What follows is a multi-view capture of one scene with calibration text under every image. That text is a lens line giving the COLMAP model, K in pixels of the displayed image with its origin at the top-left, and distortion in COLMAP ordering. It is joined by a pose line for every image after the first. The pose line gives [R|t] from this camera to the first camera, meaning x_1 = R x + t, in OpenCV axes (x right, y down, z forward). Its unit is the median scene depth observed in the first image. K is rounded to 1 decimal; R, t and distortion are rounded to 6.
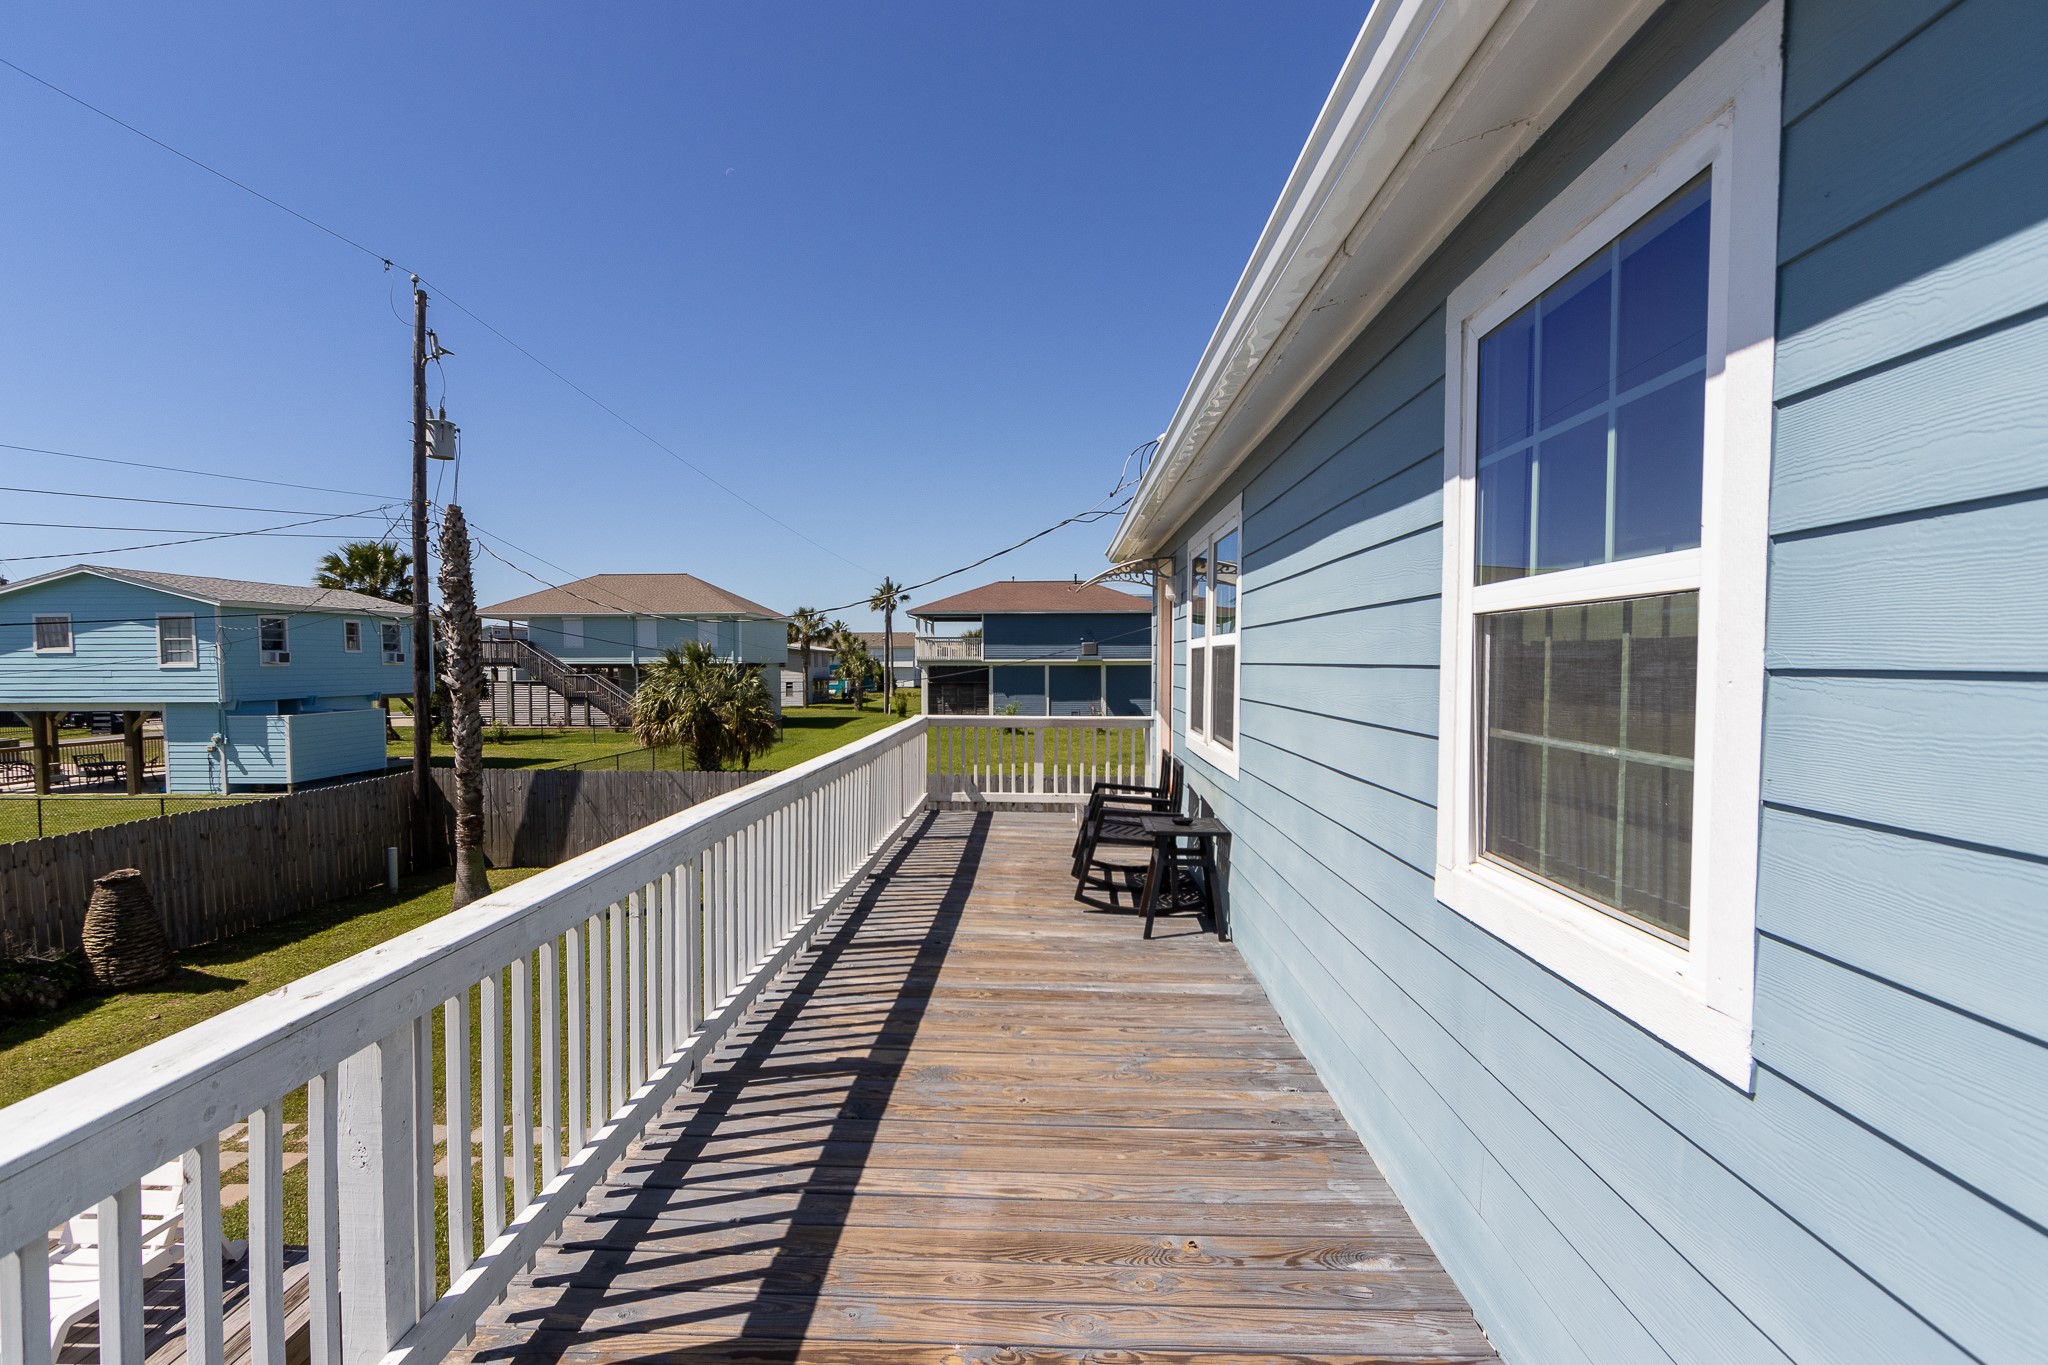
lens RADIAL K [[957.3, 0, 1006.6], [0, 957.3, 709.1], [0, 0, 1]] dist [0.006672, -0.001955]
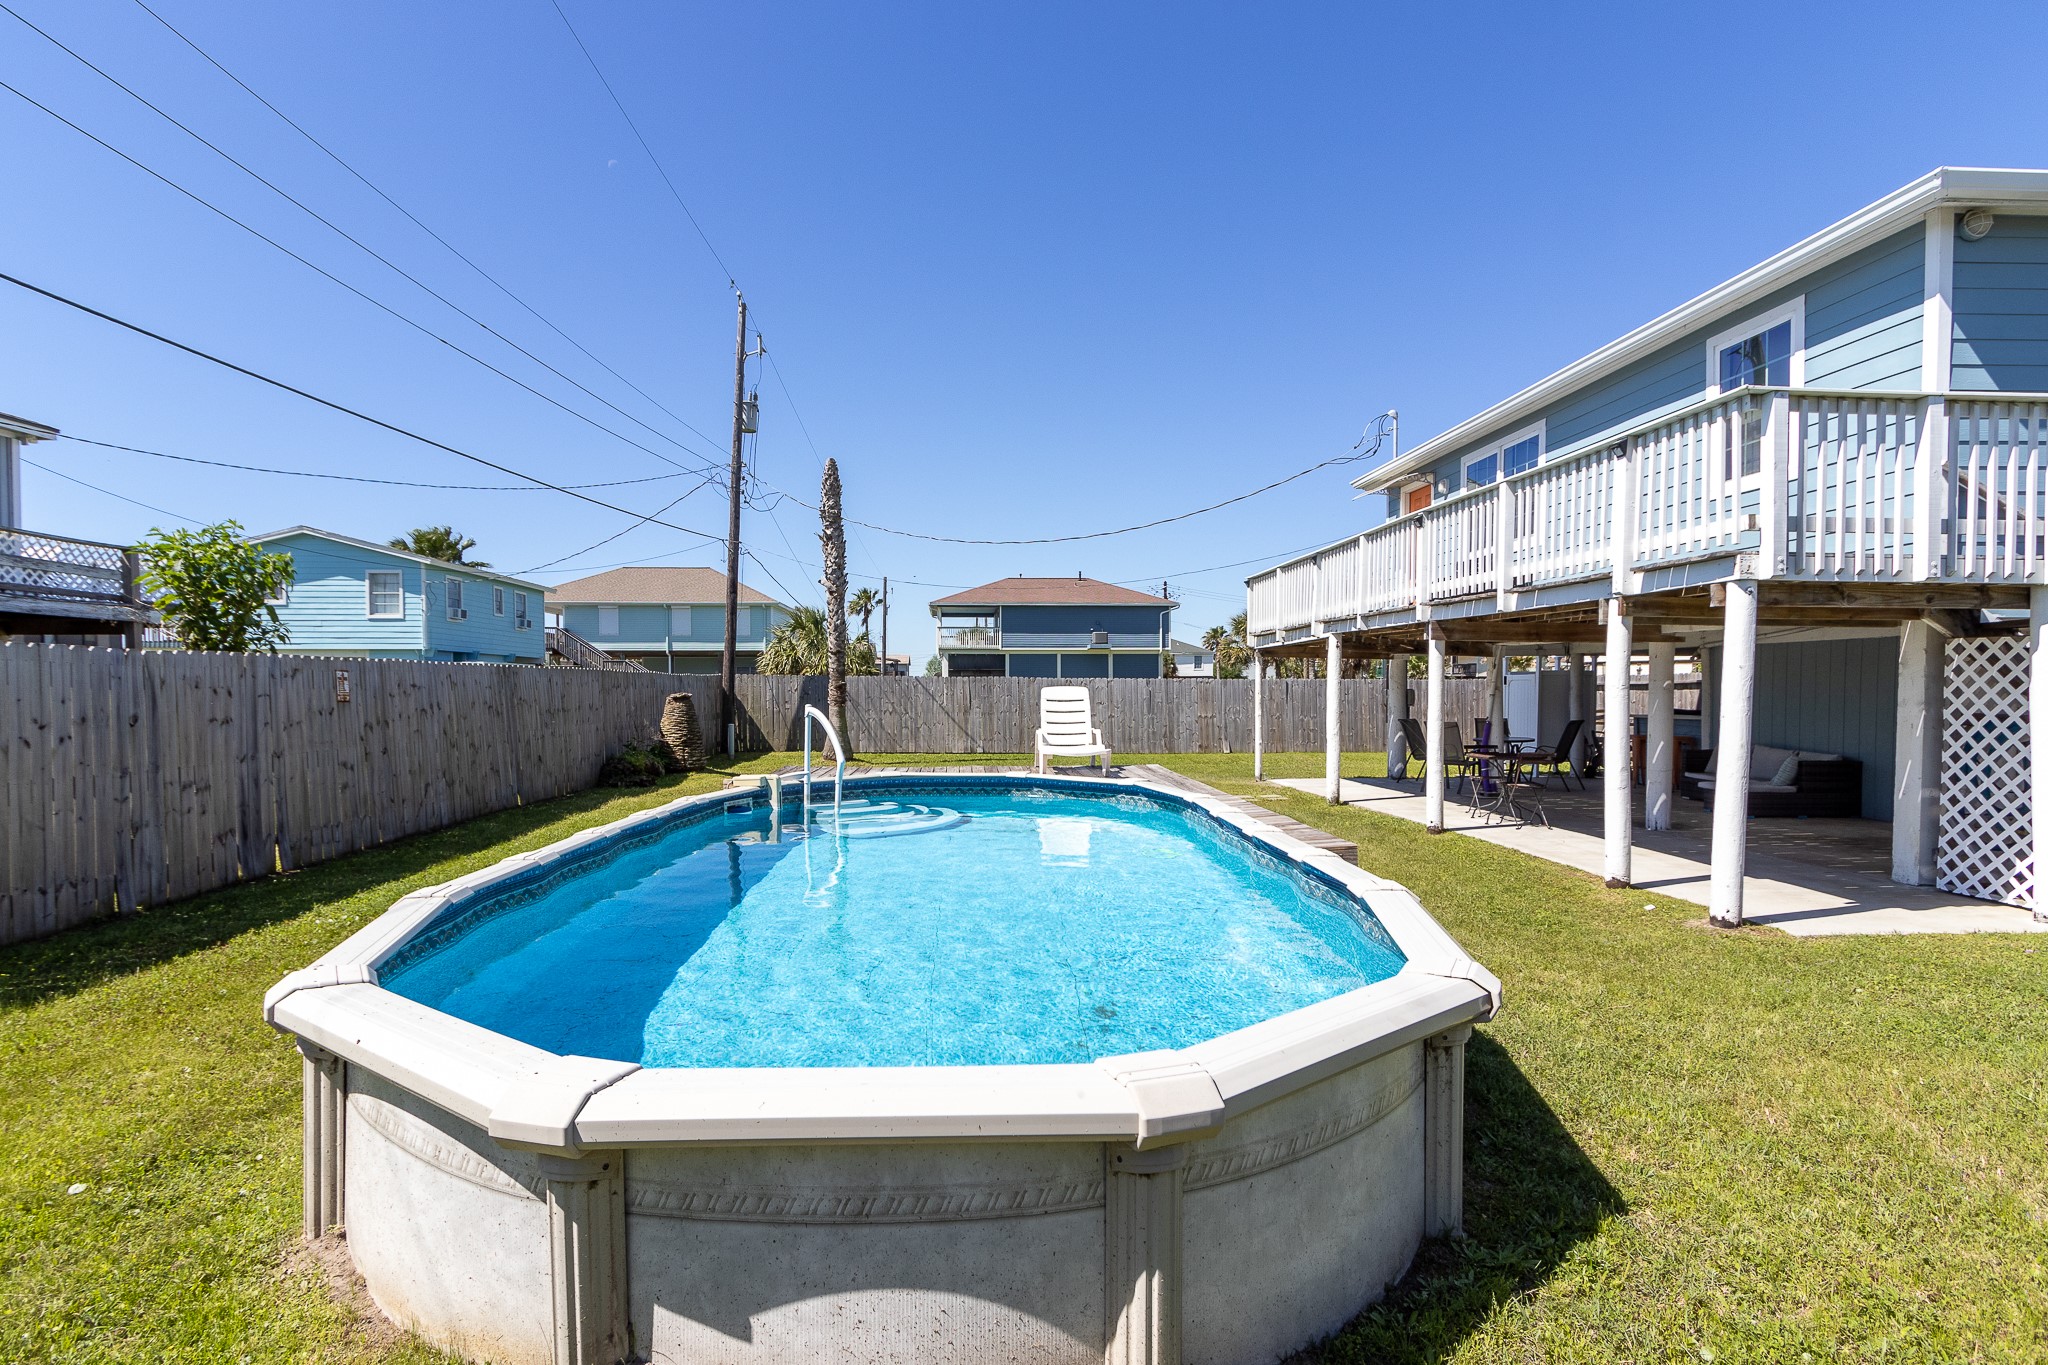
lens RADIAL K [[995.4, 0, 1009.5], [0, 995.4, 715.2], [0, 0, 1]] dist [0.003197, -0.000361]
pose [[0.995834, -0.001200, 0.091182, -0.451049], [0.003363, 0.999716, -0.023577, 0.193398], [-0.091128, 0.023786, 0.995555, -0.447179]]
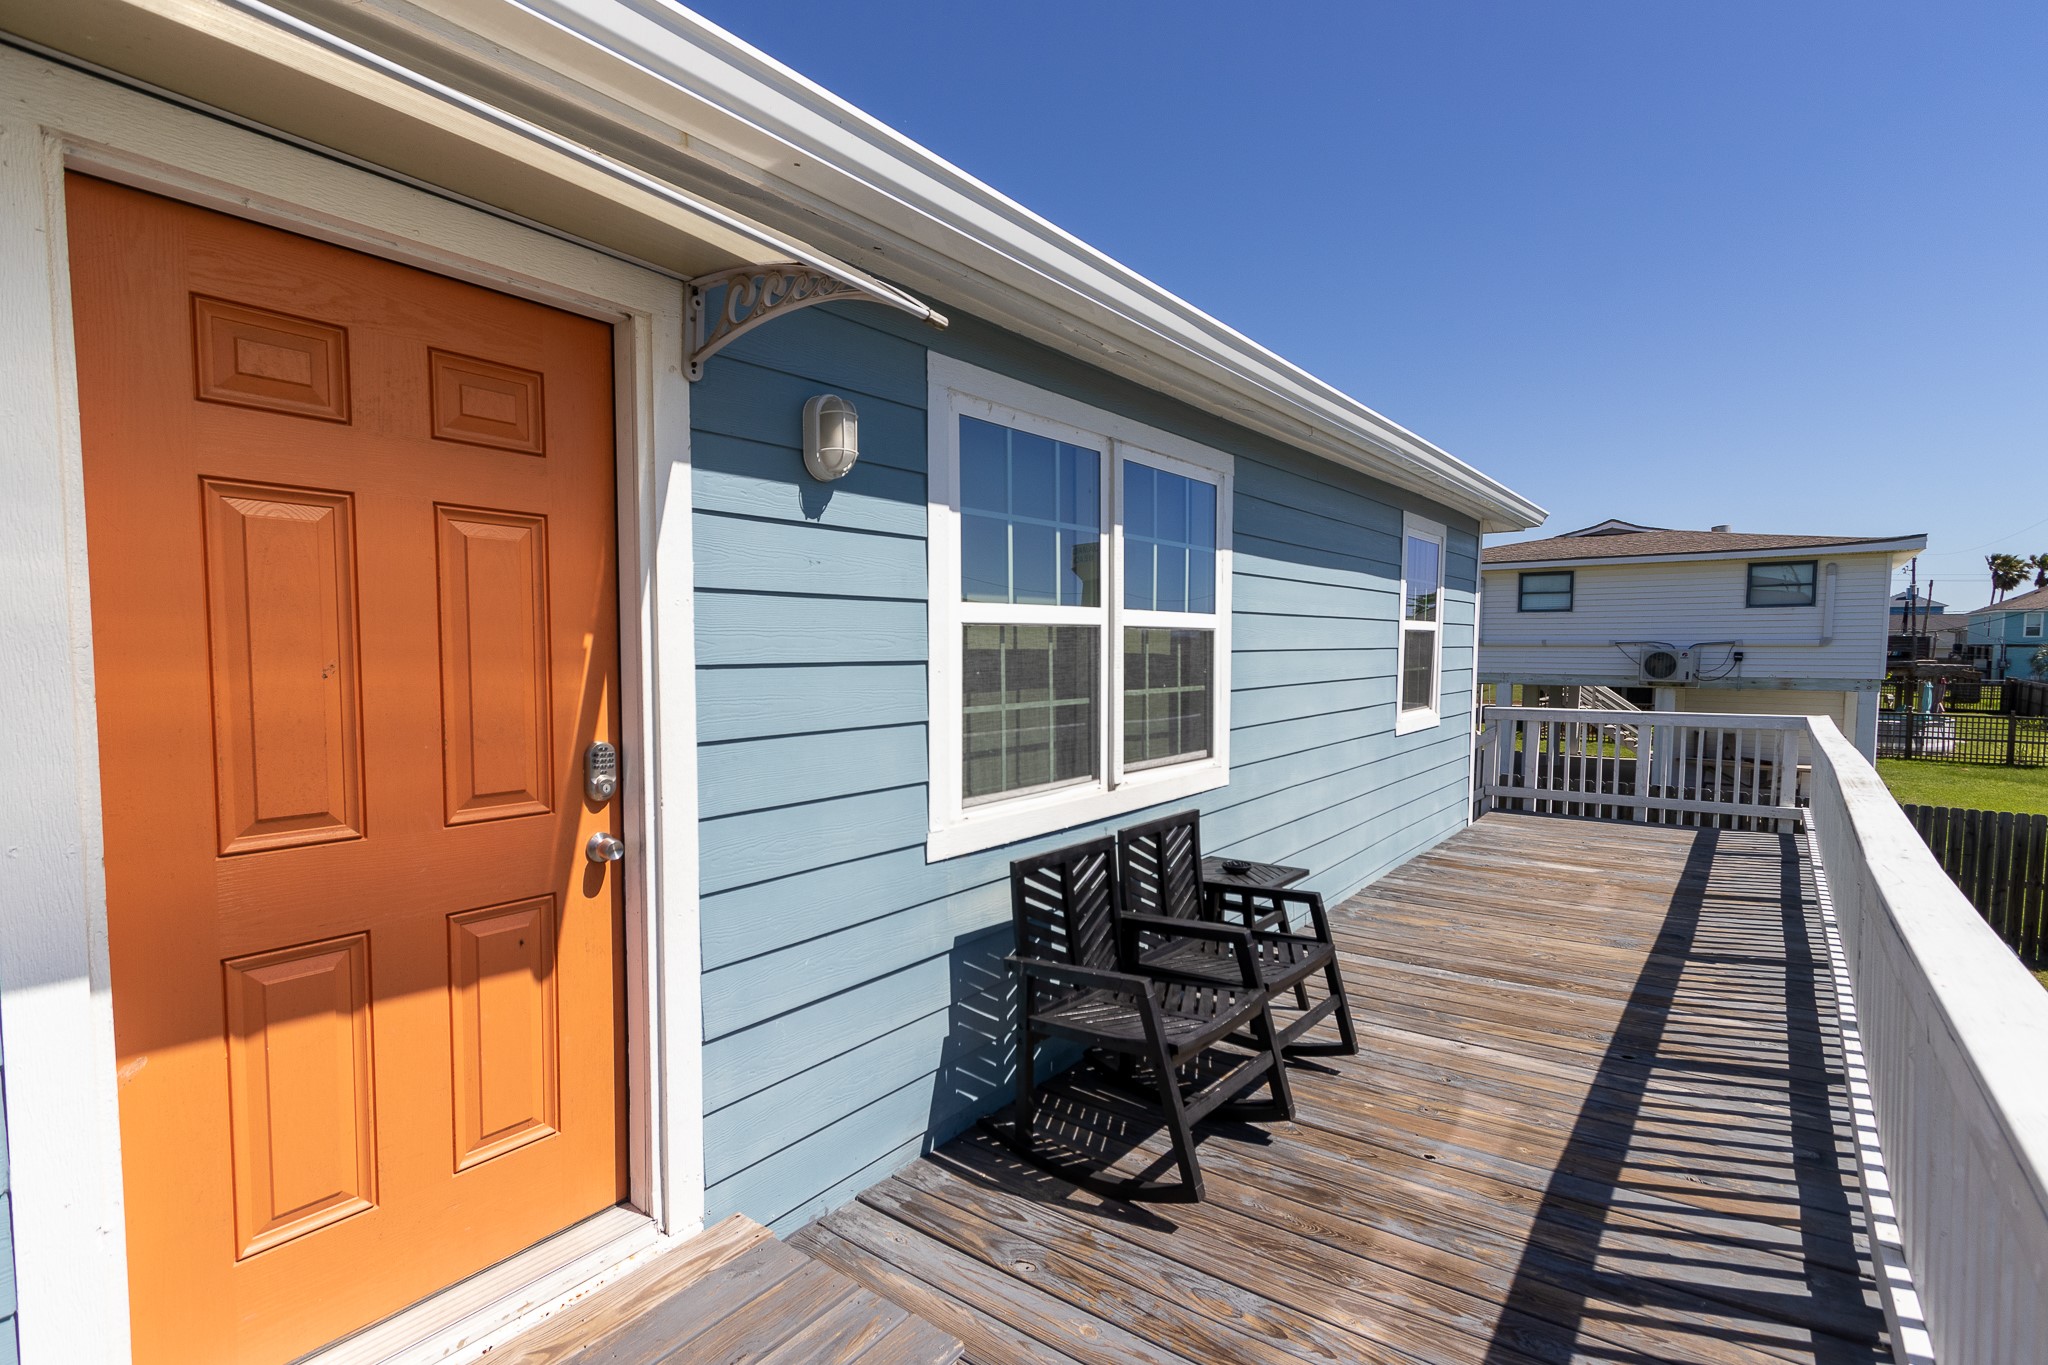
lens RADIAL K [[970.4, 0, 1005.8], [0, 970.4, 711.2], [0, 0, 1]] dist [0.005124, -0.001059]
pose [[-0.814779, -0.039356, 0.578434, -0.037997], [0.031107, 0.993289, 0.111399, -0.035517], [-0.578936, 0.108759, -0.808087, 0.667785]]
